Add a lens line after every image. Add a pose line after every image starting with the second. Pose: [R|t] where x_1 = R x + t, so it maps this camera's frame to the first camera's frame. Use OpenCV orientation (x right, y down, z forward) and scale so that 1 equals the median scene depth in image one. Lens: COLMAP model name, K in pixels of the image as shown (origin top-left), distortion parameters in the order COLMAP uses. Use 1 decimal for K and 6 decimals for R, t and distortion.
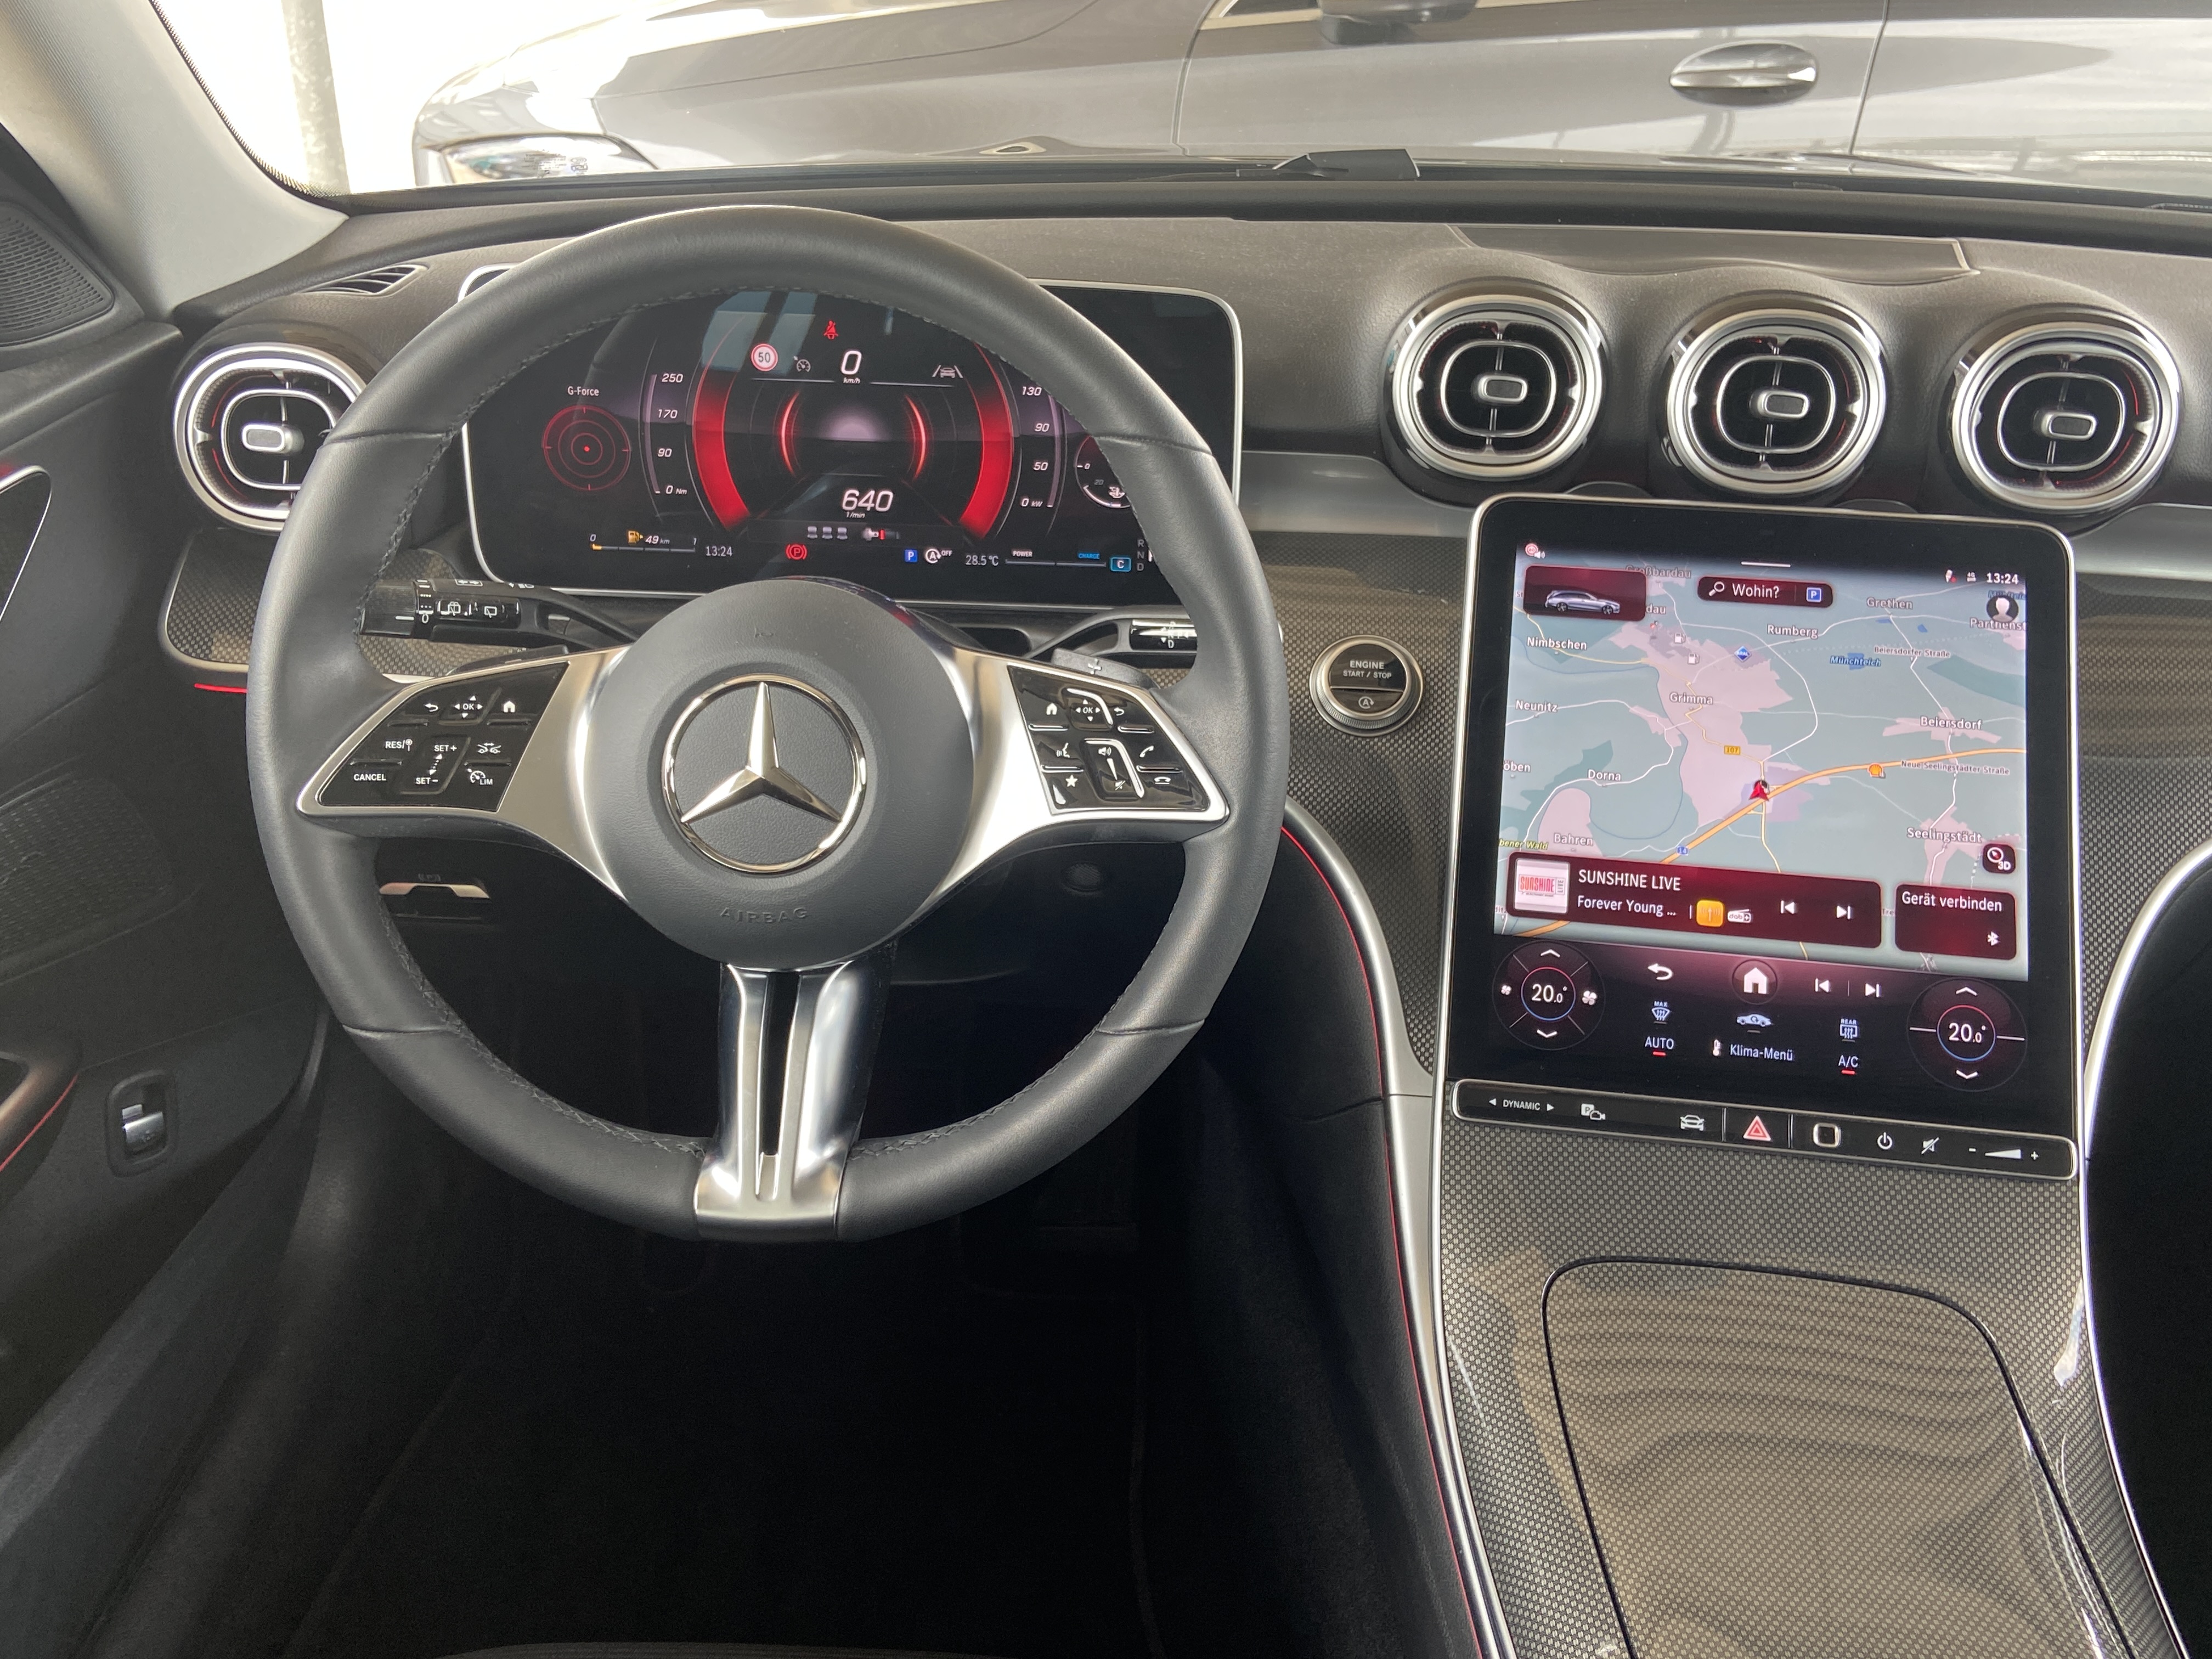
lens RADIAL K [[1933.3, 0, 1096.5], [0, 1933.3, 819.4], [0, 0, 1]] dist [0.114500, -0.149504]
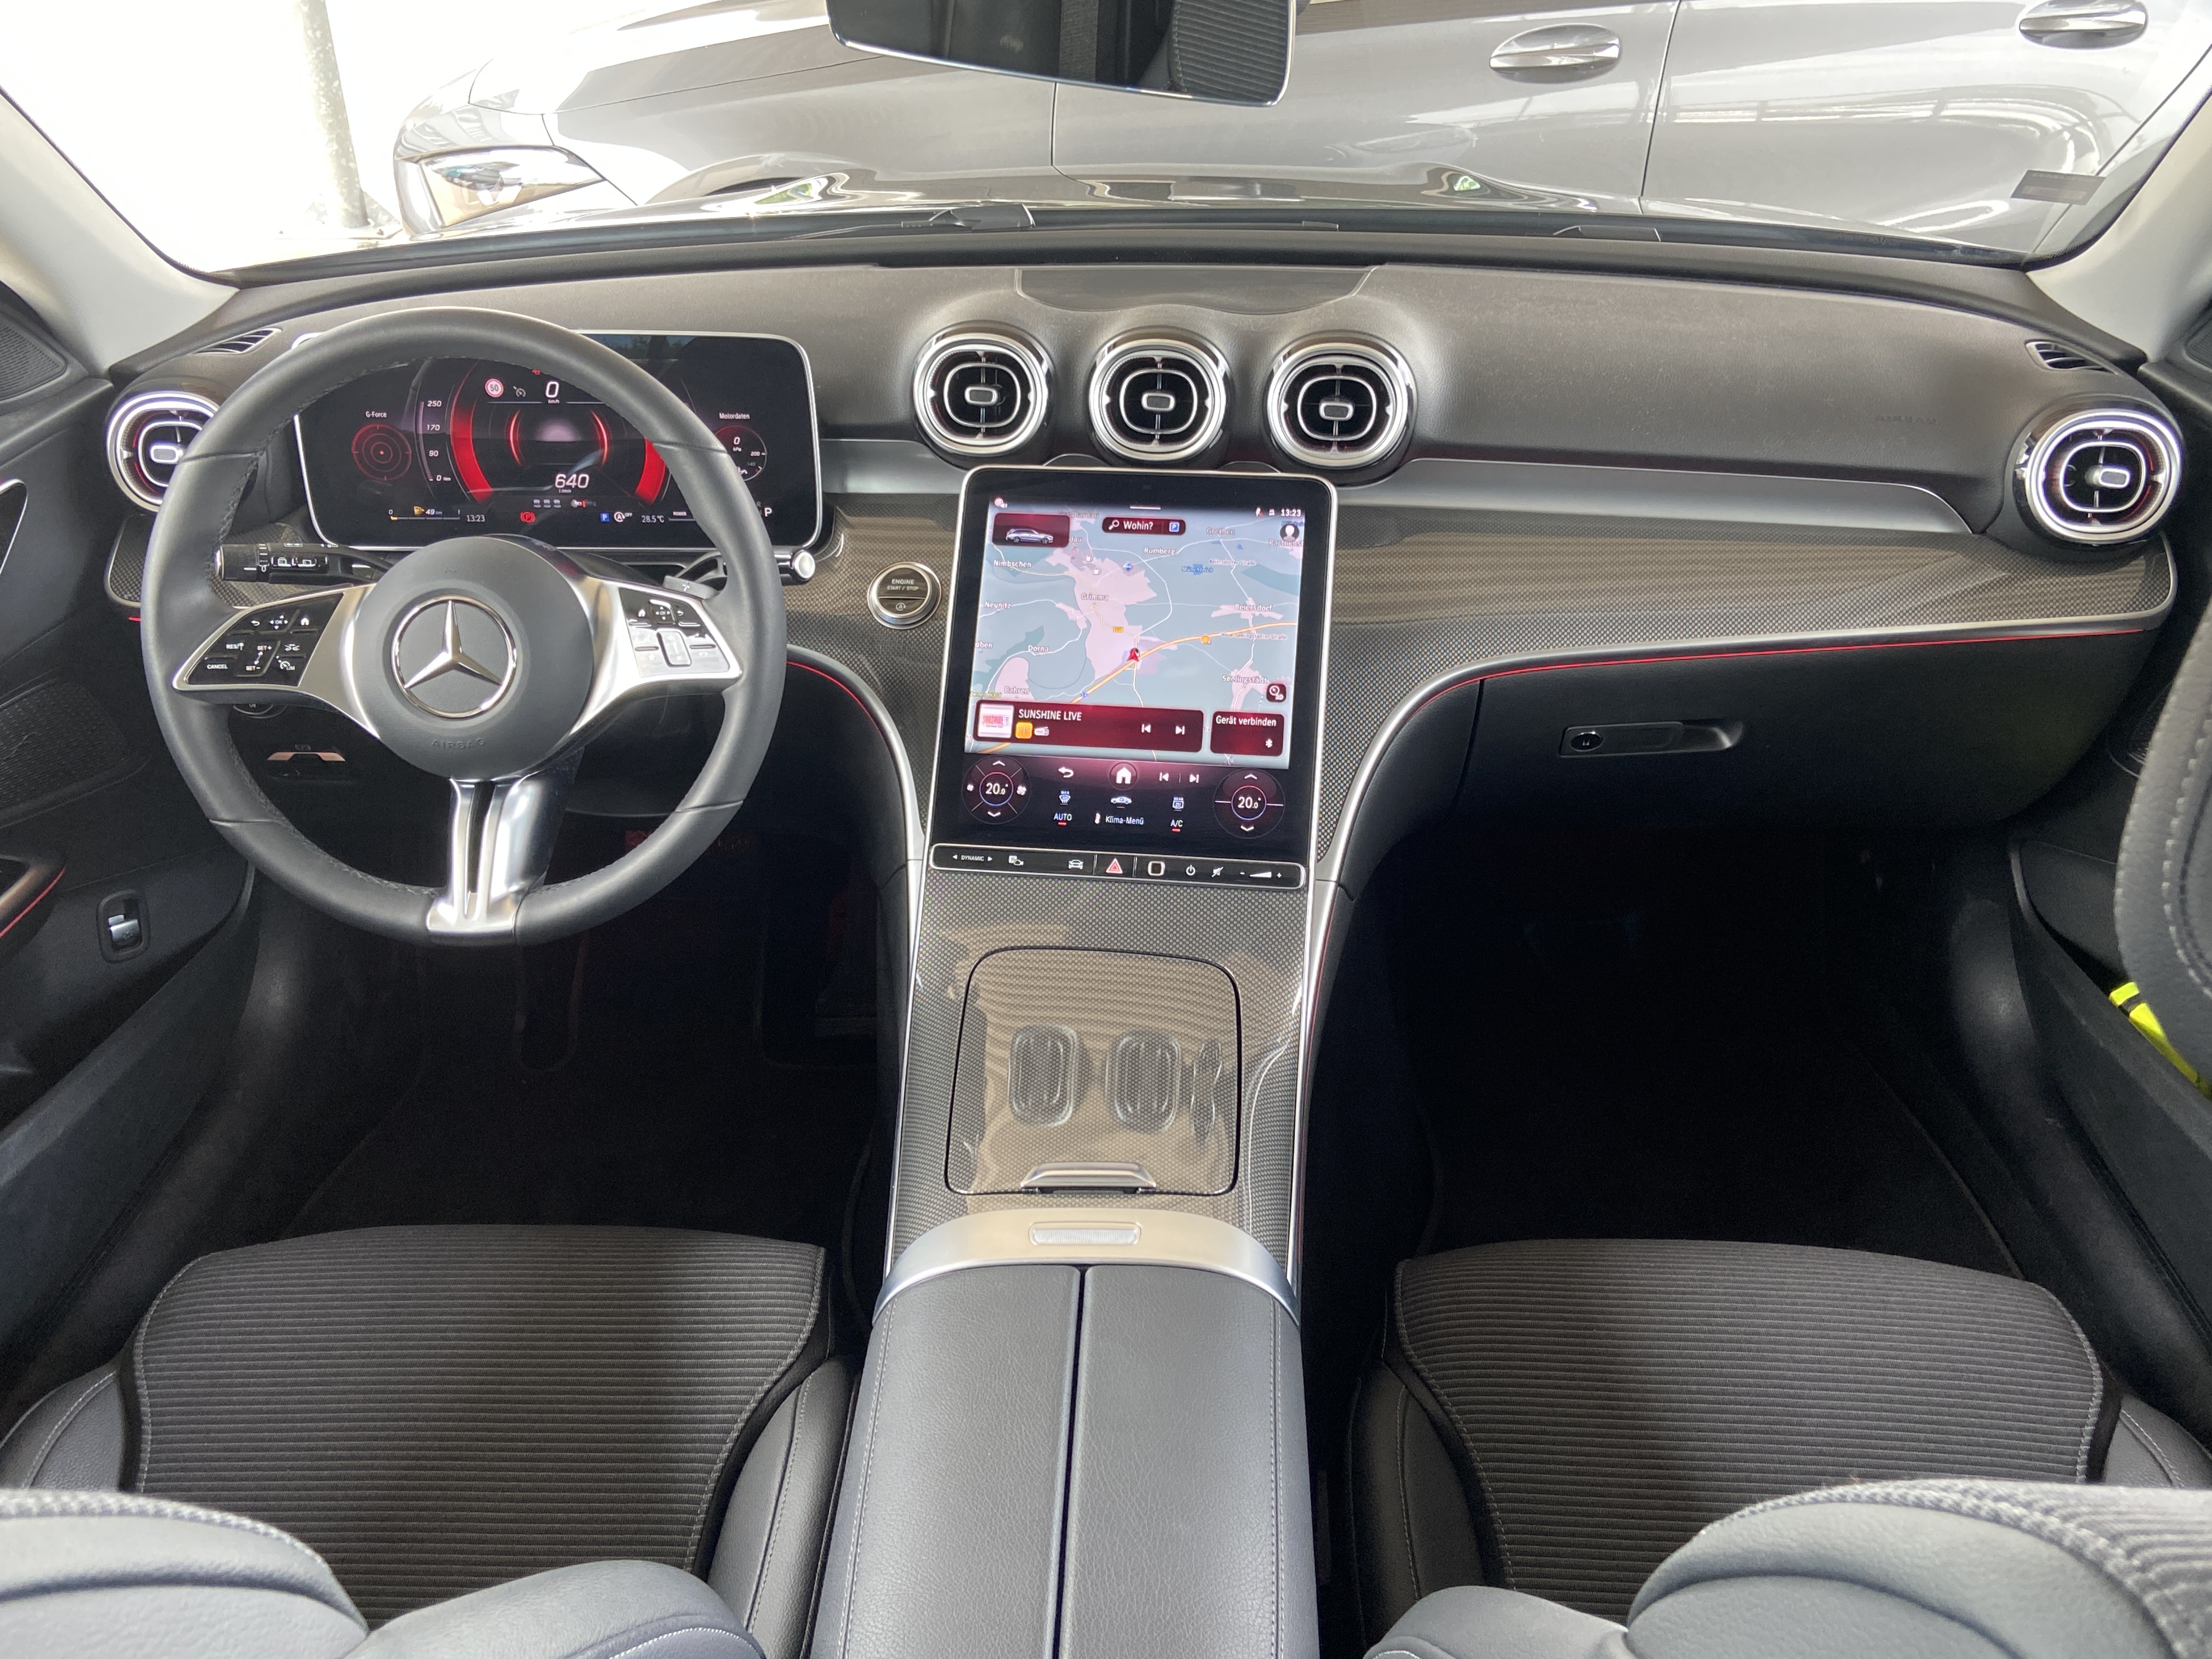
lens RADIAL K [[1933.3, 0, 1111.7], [0, 1933.3, 814.6], [0, 0, 1]] dist [0.114500, -0.149504]
pose [[0.999142, -0.030130, -0.028425, 0.357065], [0.030873, 0.999183, 0.026080, 0.070414], [0.027616, -0.026935, 0.999256, -0.532251]]
